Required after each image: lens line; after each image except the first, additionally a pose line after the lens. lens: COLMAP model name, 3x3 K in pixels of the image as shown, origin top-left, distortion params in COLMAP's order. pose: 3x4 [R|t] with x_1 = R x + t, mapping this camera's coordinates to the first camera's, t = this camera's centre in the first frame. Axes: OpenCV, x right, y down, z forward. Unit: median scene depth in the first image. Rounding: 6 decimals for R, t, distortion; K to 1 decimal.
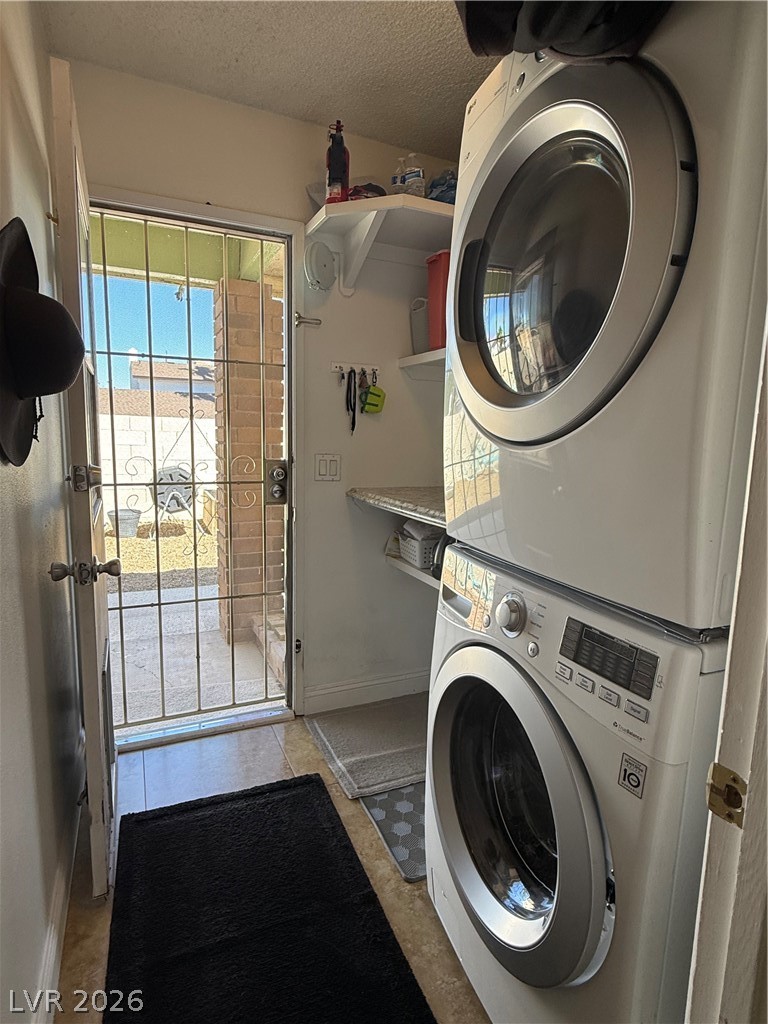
lens RADIAL K [[537.9, 0, 381.2], [0, 537.9, 513.4], [0, 0, 1]] dist [0.002136, -0.000794]
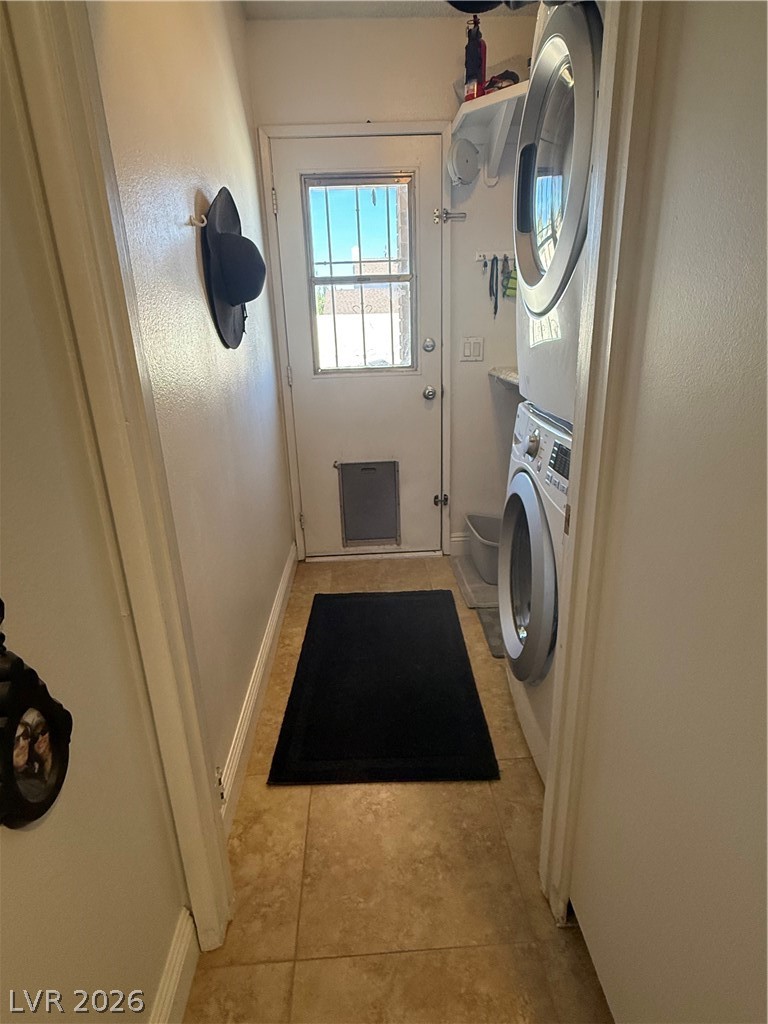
lens RADIAL K [[543.7, 0, 386.6], [0, 543.7, 506.6], [0, 0, 1]] dist [0.029642, -0.001117]
pose [[0.924844, 0.067828, -0.374251, 0.222294], [-0.001655, 0.984679, 0.174372, 0.051383], [0.380344, -0.160647, 0.910786, -0.232664]]
